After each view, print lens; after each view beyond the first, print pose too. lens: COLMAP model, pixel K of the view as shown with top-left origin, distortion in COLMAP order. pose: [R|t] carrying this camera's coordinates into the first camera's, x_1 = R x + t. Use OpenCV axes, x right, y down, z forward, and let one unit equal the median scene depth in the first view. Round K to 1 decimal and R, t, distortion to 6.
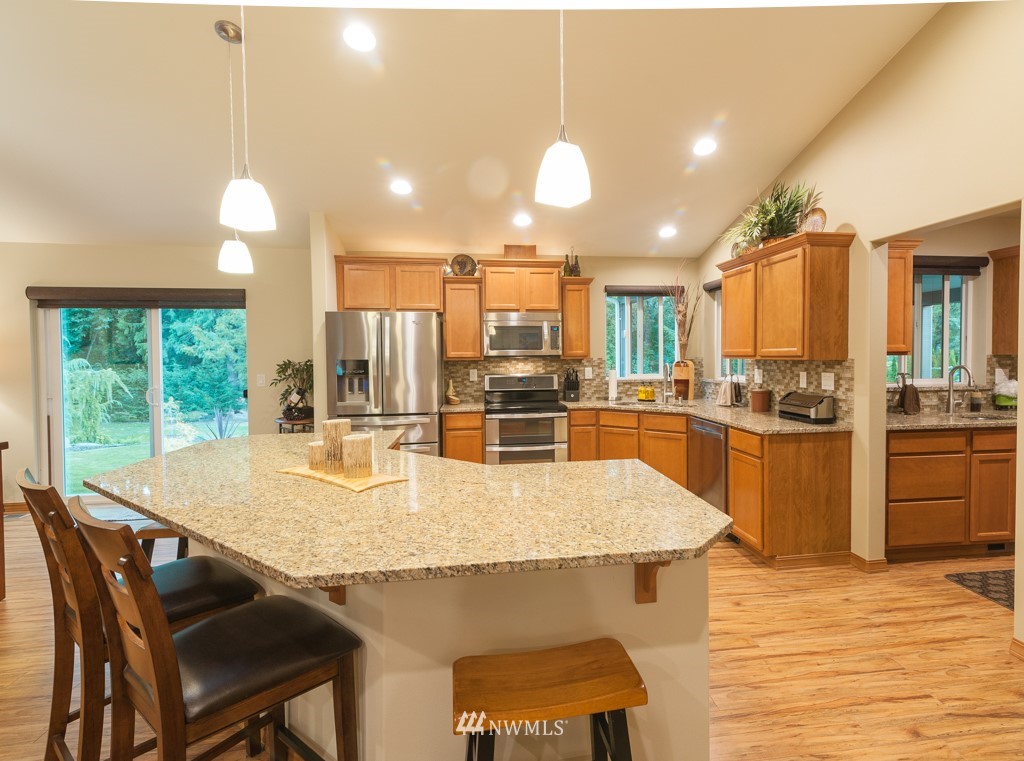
lens RADIAL K [[532.8, 0, 535.1], [0, 532.8, 369.0], [0, 0, 1]] dist [0.022345, -0.001780]
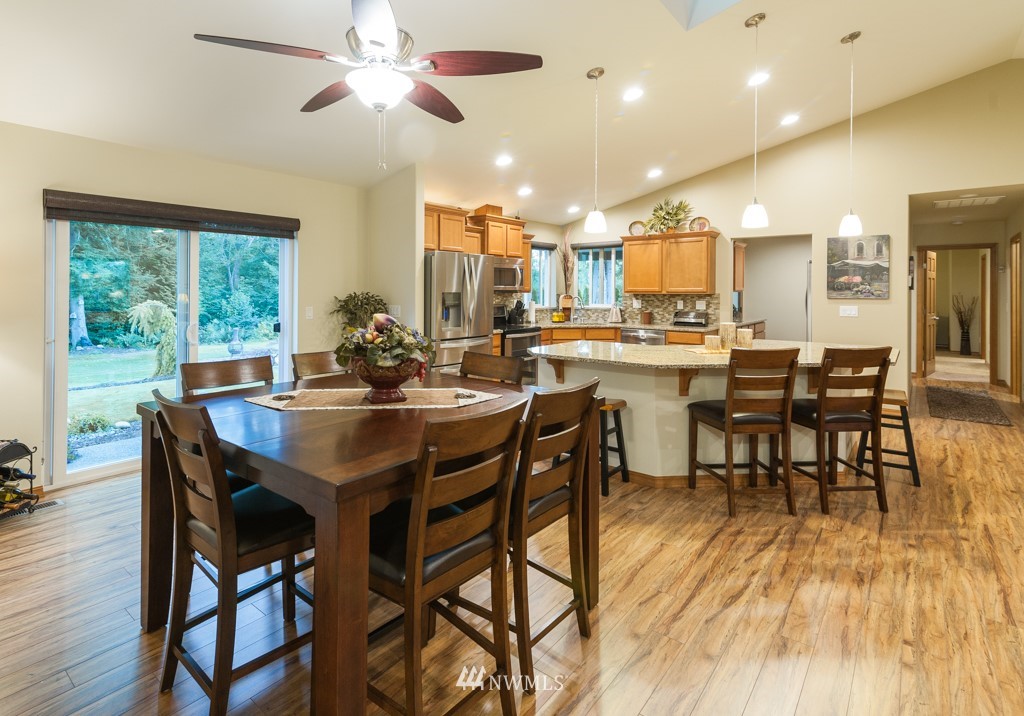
lens RADIAL K [[516.7, 0, 469.8], [0, 516.7, 289.2], [0, 0, 1]] dist [0.005325, -0.002431]
pose [[0.755525, 0.013608, 0.654979, -0.989971], [0.007630, 0.999534, -0.029568, 0.010577], [-0.655076, 0.027337, 0.755069, 0.092005]]
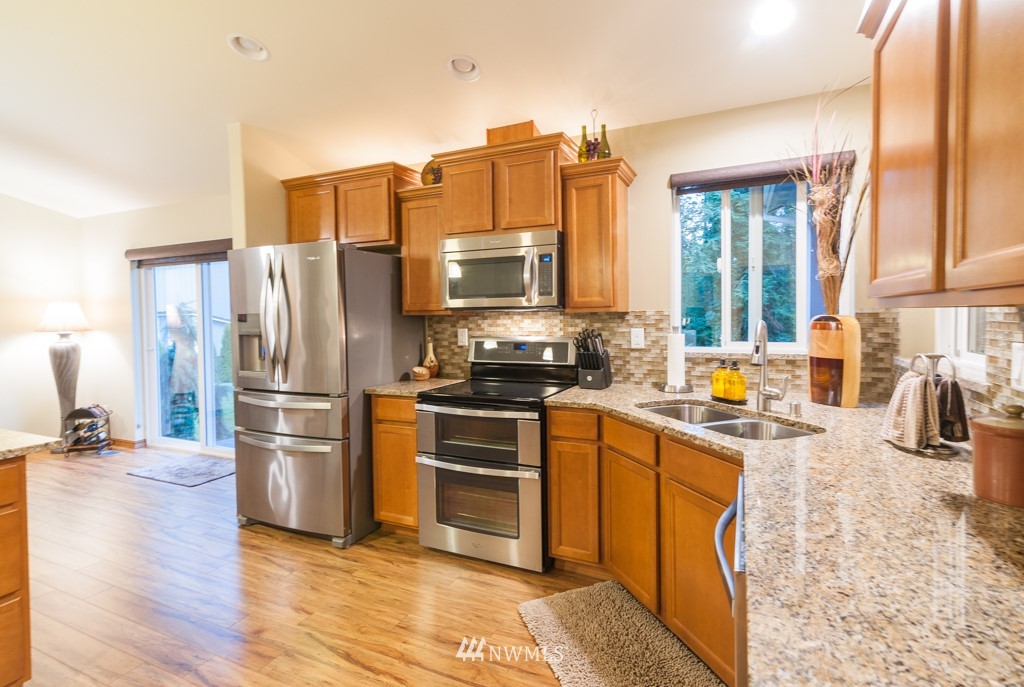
lens RADIAL K [[483.6, 0, 527.4], [0, 483.6, 321.8], [0, 0, 1]] dist [0.013033, -0.002917]
pose [[0.855491, 0.008284, -0.517751, 0.299001], [-0.011016, 0.999937, -0.002203, -0.008092], [0.517700, 0.007588, 0.855529, 0.579103]]
